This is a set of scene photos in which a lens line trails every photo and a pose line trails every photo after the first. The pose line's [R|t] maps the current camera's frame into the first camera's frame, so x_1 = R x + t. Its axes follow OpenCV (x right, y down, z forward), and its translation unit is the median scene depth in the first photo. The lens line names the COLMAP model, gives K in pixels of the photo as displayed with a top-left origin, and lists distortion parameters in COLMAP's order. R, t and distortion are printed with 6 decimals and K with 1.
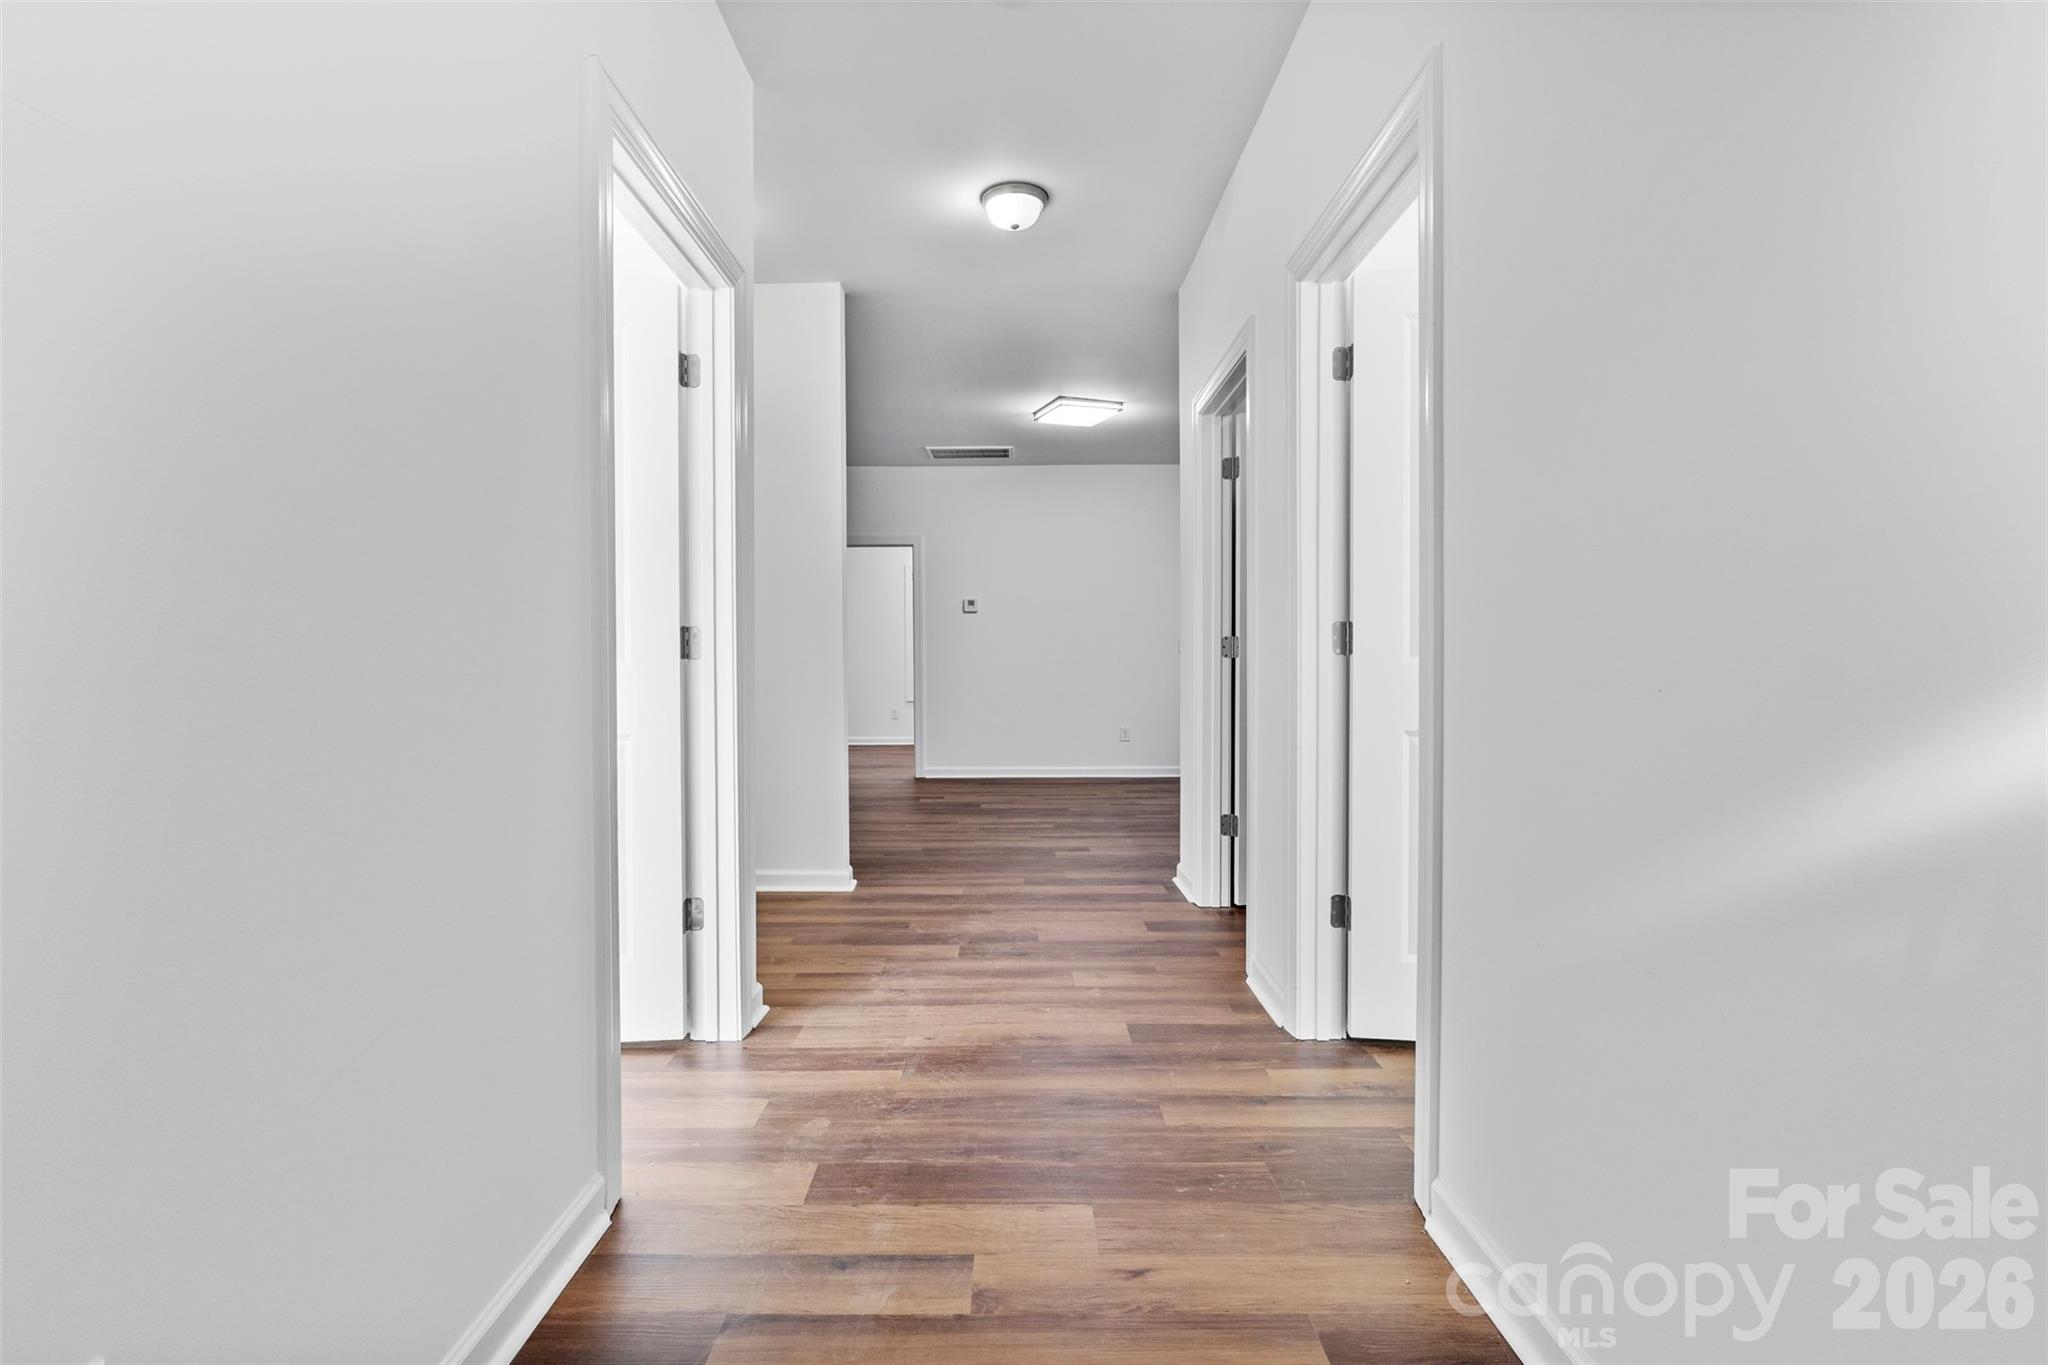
lens RADIAL K [[944.3, 0, 1029.6], [0, 944.3, 673.9], [0, 0, 1]] dist [-0.015830, -0.000041]
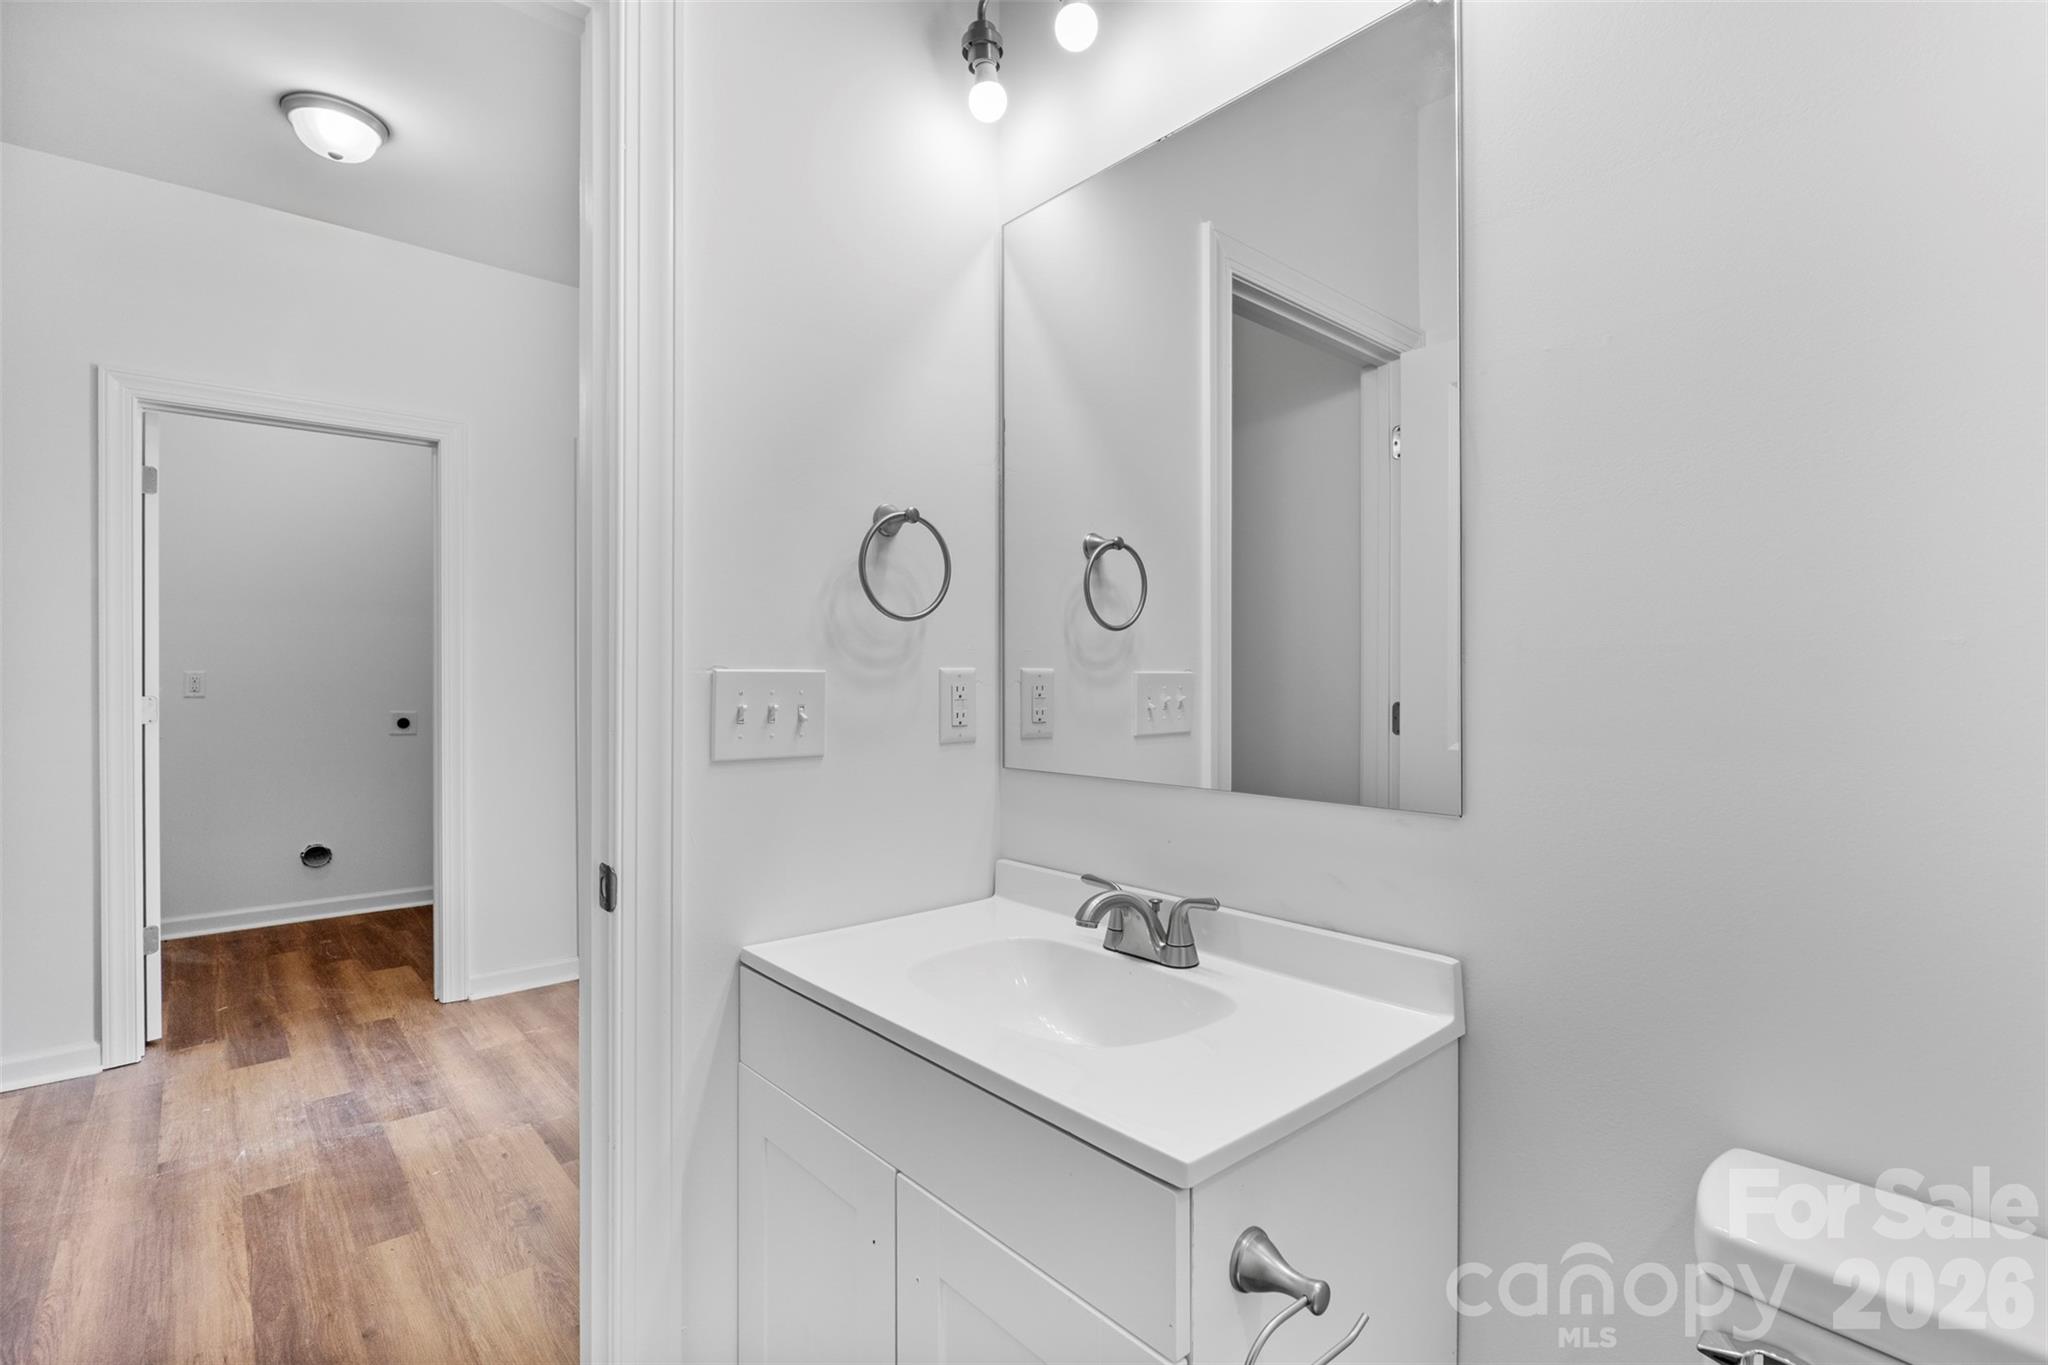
lens RADIAL K [[944.3, 0, 1029.6], [0, 944.3, 673.9], [0, 0, 1]] dist [-0.015830, -0.000041]
pose [[-0.653513, 0.009664, 0.756853, -0.940361], [0.021555, 0.999751, 0.005846, -0.044726], [-0.756608, 0.020135, -0.653559, 1.101240]]
